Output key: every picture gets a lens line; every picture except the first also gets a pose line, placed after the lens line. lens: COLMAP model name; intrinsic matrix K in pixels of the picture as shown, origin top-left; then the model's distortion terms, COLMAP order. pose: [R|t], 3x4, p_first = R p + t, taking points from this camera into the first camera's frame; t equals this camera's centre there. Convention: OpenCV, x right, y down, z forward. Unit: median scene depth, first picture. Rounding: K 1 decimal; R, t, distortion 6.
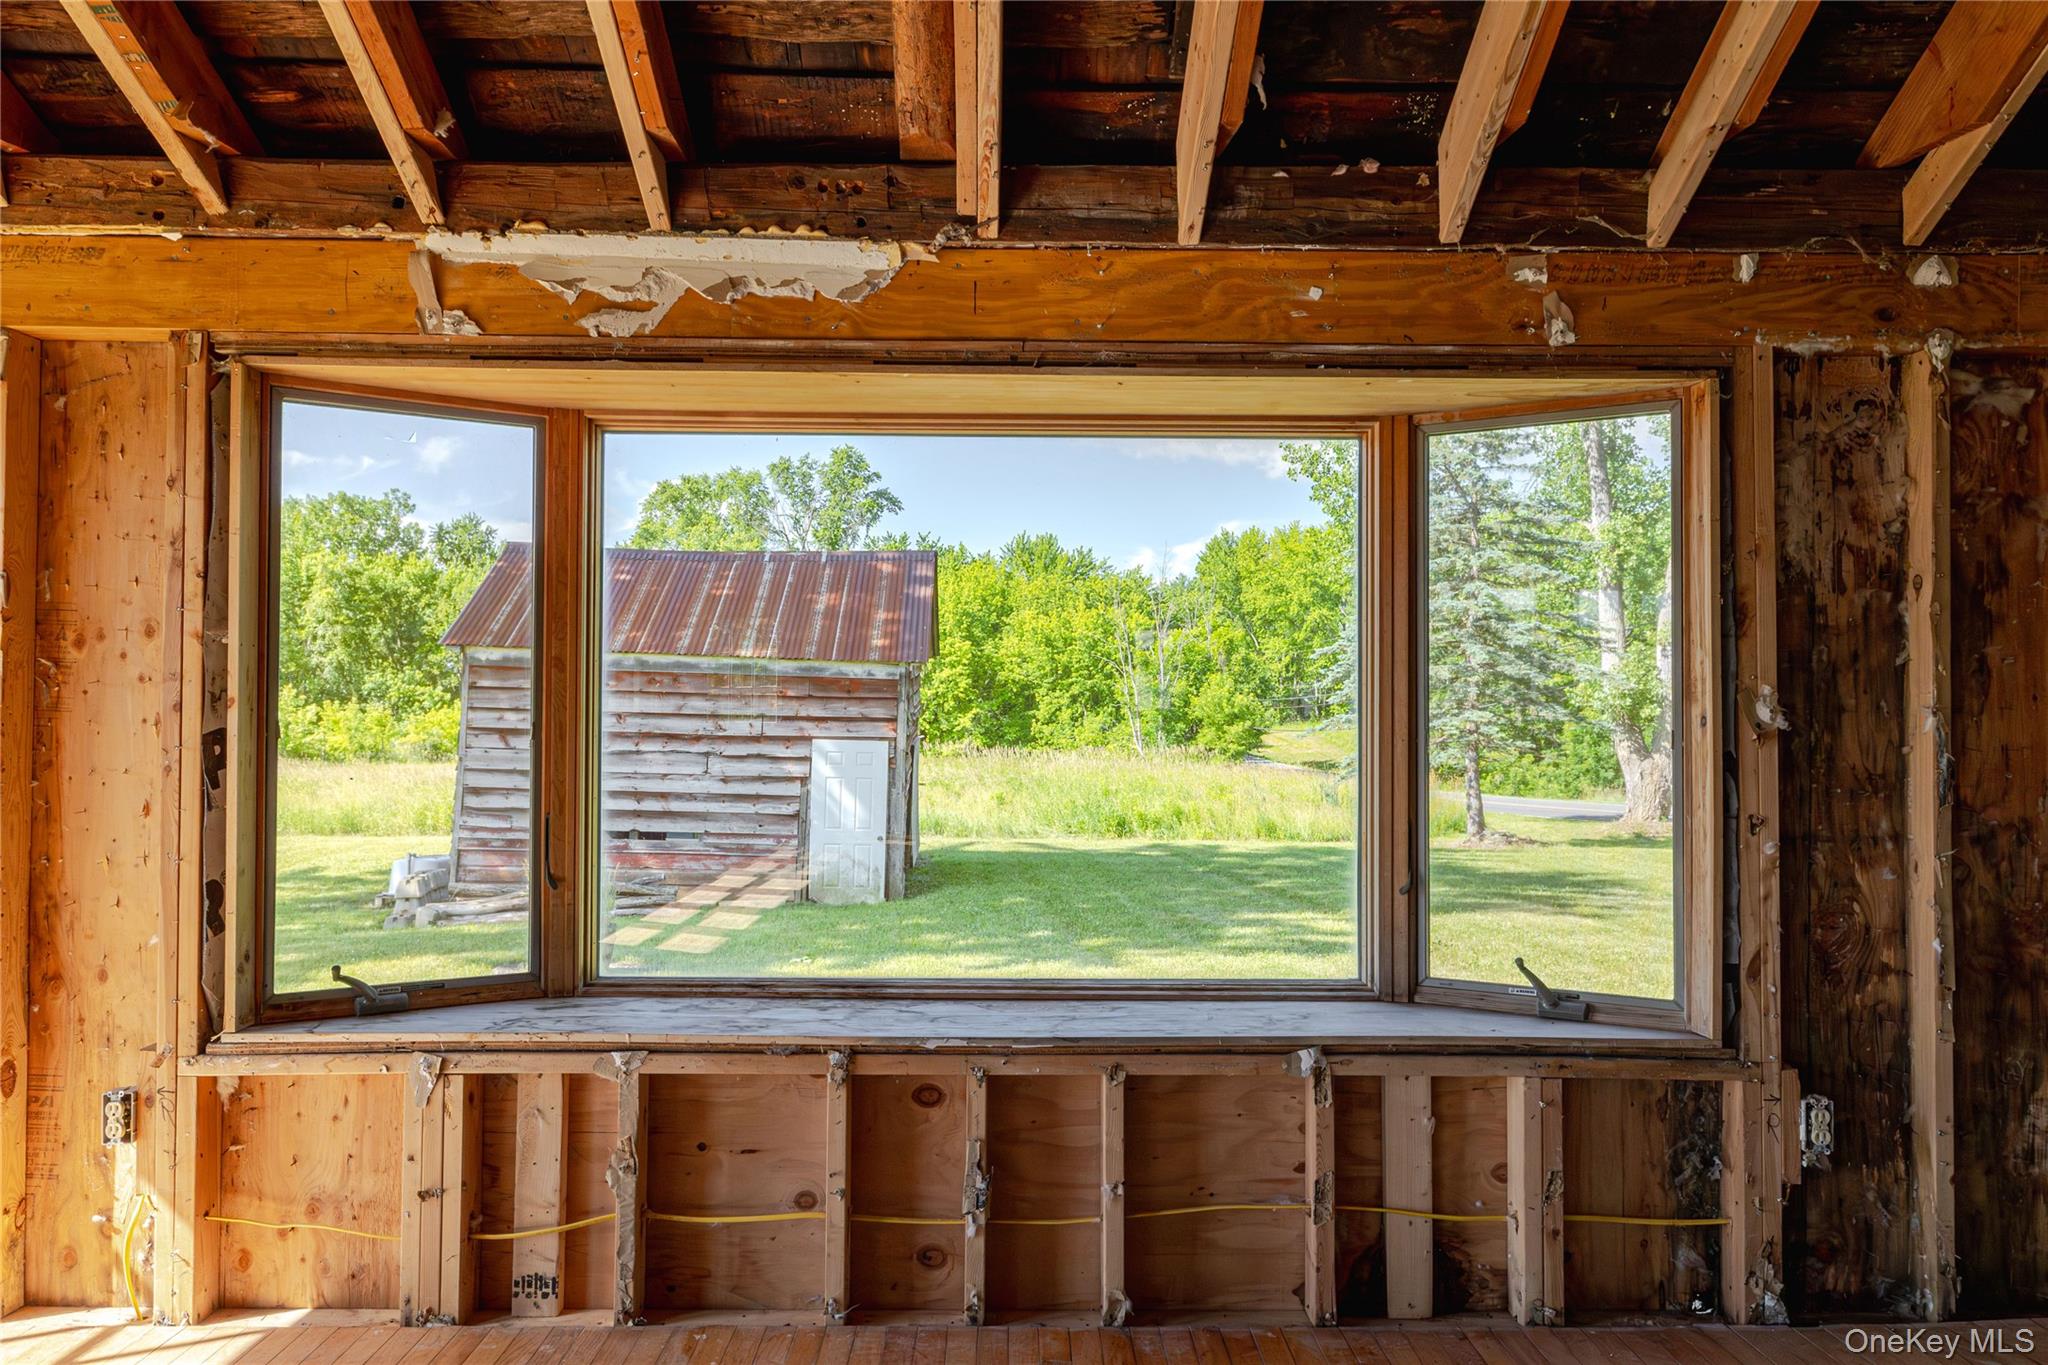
lens RADIAL K [[1366.2, 0, 1023.9], [0, 1366.2, 677.9], [0, 0, 1]] dist [-0.007754, 0.004393]
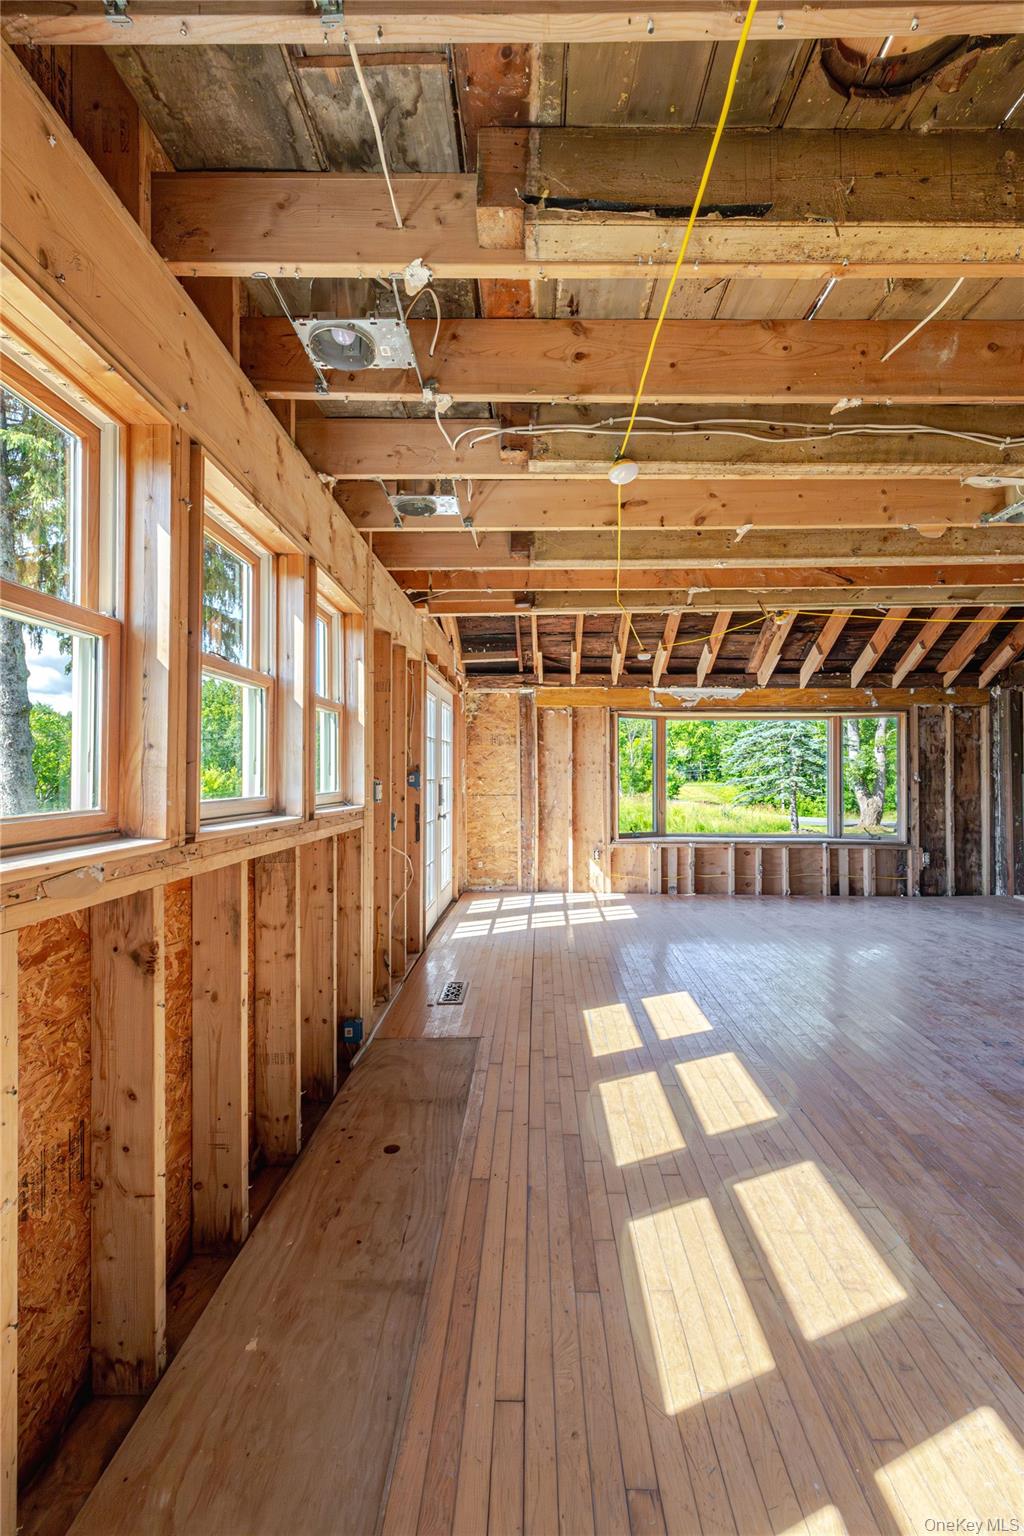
lens RADIAL K [[665.7, 0, 516.0], [0, 665.7, 767.5], [0, 0, 1]] dist [0.000240, -0.000045]
pose [[0.998434, -0.003852, -0.055813, -0.812943], [0.004398, 0.999944, 0.009668, -0.044323], [0.055773, -0.009898, 0.998394, -1.573131]]
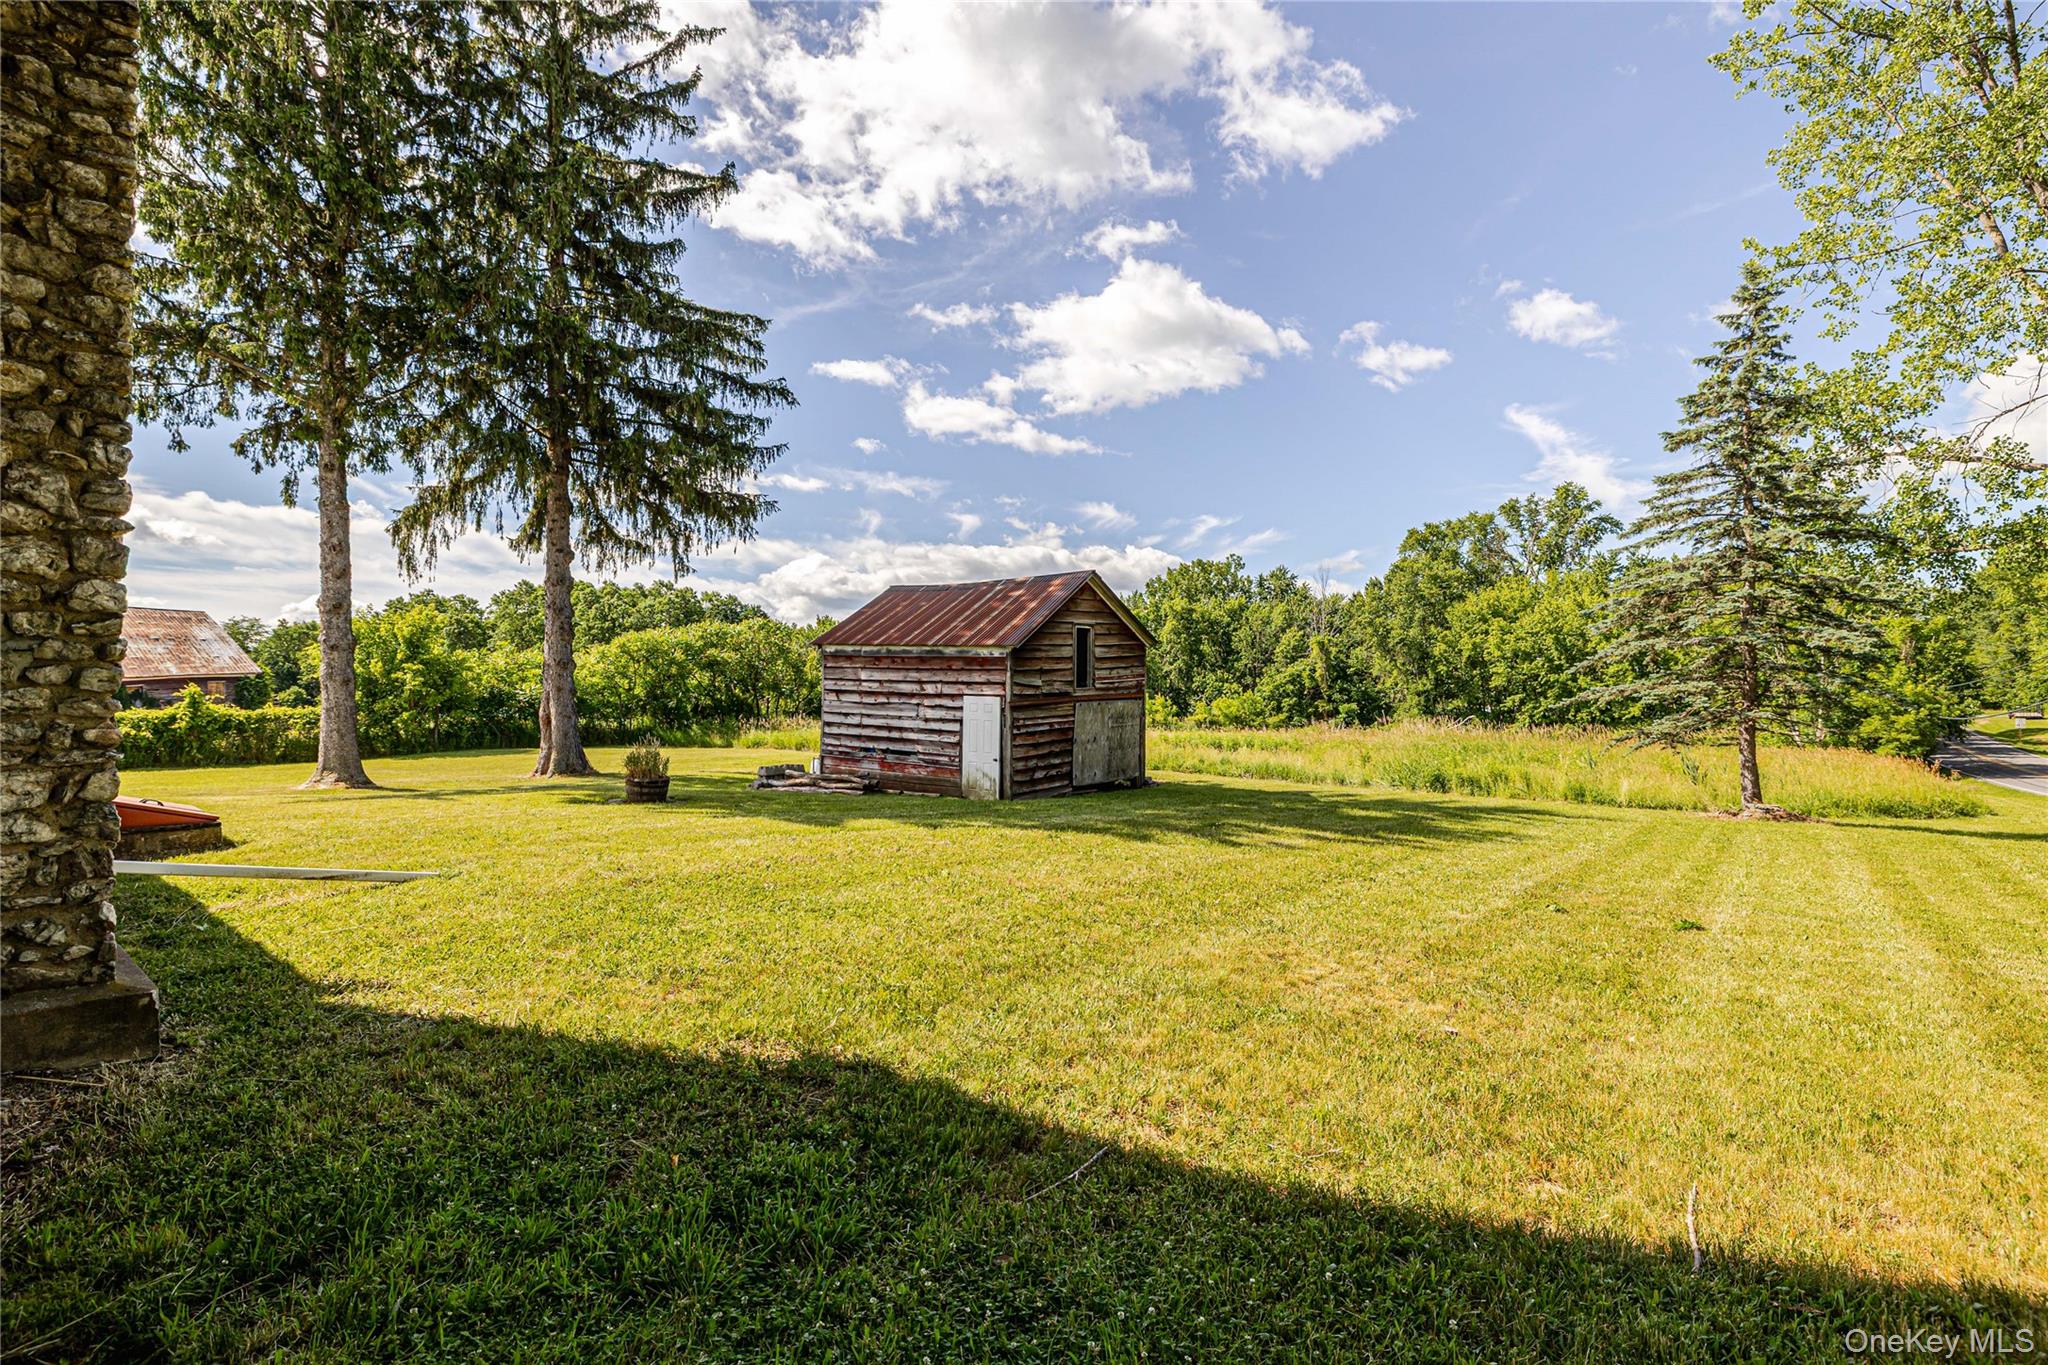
lens RADIAL K [[989.6, 0, 1024.6], [0, 989.6, 687.7], [0, 0, 1]] dist [0.002593, 0.000158]
pose [[0.750749, -0.004779, -0.660570, 0.104993], [0.009073, 0.999954, 0.003077, 0.005134], [0.660525, -0.008303, 0.750758, 0.028264]]
